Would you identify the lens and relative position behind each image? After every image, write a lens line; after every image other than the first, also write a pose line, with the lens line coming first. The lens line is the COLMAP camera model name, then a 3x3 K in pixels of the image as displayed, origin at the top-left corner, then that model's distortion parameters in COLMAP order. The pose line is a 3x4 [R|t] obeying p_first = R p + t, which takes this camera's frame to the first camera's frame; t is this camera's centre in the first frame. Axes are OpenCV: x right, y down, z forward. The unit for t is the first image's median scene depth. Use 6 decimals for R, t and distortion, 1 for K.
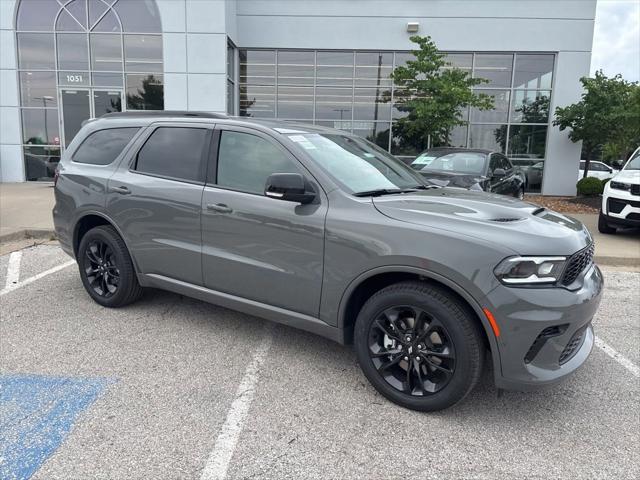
lens RADIAL K [[484.6, 0, 318.0], [0, 484.6, 242.7], [0, 0, 1]] dist [0.049611, -0.058992]
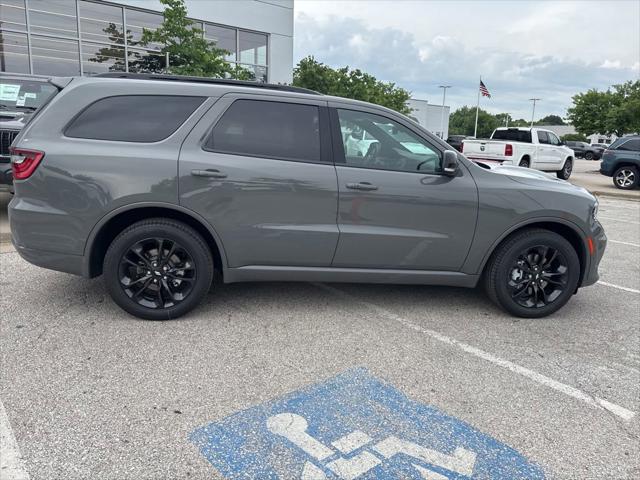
lens RADIAL K [[484.6, 0, 318.9], [0, 484.6, 234.0], [0, 0, 1]] dist [0.049611, -0.058992]
pose [[0.741047, -0.132462, 0.658258, -0.959442], [0.096934, 0.991183, 0.090331, -0.072629], [-0.664420, -0.003132, 0.747353, 0.292410]]
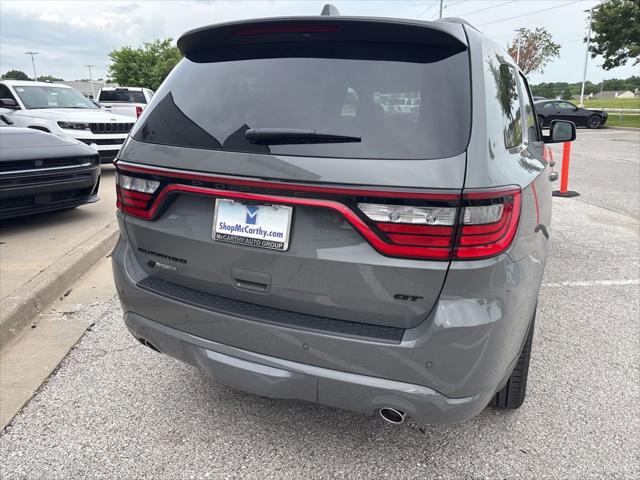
lens RADIAL K [[484.6, 0, 316.2], [0, 484.6, 245.0], [0, 0, 1]] dist [0.049611, -0.058992]
pose [[-0.139420, -0.305005, 0.942090, -1.125552], [0.167829, 0.930340, 0.326038, -0.322978], [-0.975907, 0.203567, -0.078520, 1.576466]]
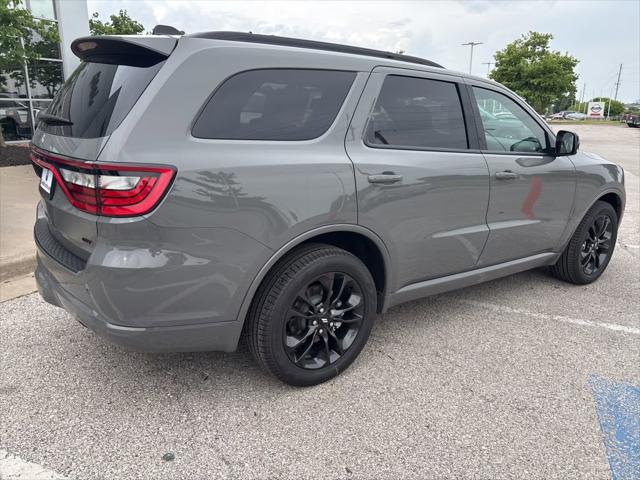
lens RADIAL K [[484.6, 0, 319.7], [0, 484.6, 243.7], [0, 0, 1]] dist [0.049611, -0.058992]
pose [[0.338860, -0.271120, 0.900926, -1.179810], [0.154353, 0.960625, 0.231030, -0.213033], [-0.928089, 0.060774, 0.367366, 0.994292]]
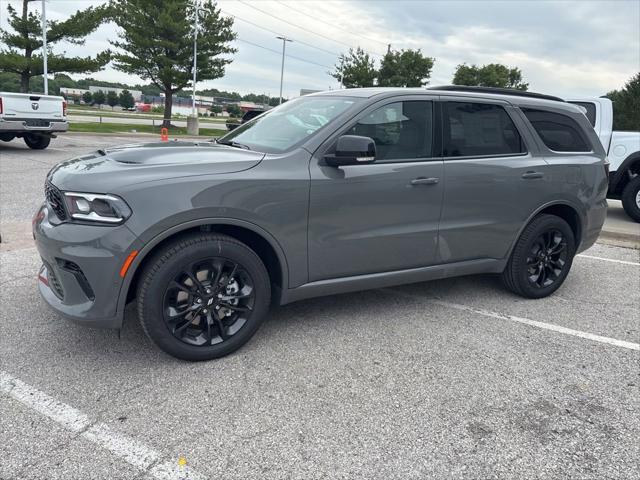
lens RADIAL K [[484.6, 0, 318.9], [0, 484.6, 237.4], [0, 0, 1]] dist [0.049611, -0.058992]
pose [[-0.460509, 0.142979, -0.876064, 1.040248], [-0.238768, 0.930615, 0.277392, -0.260257], [0.854939, 0.336917, -0.394418, 1.660684]]
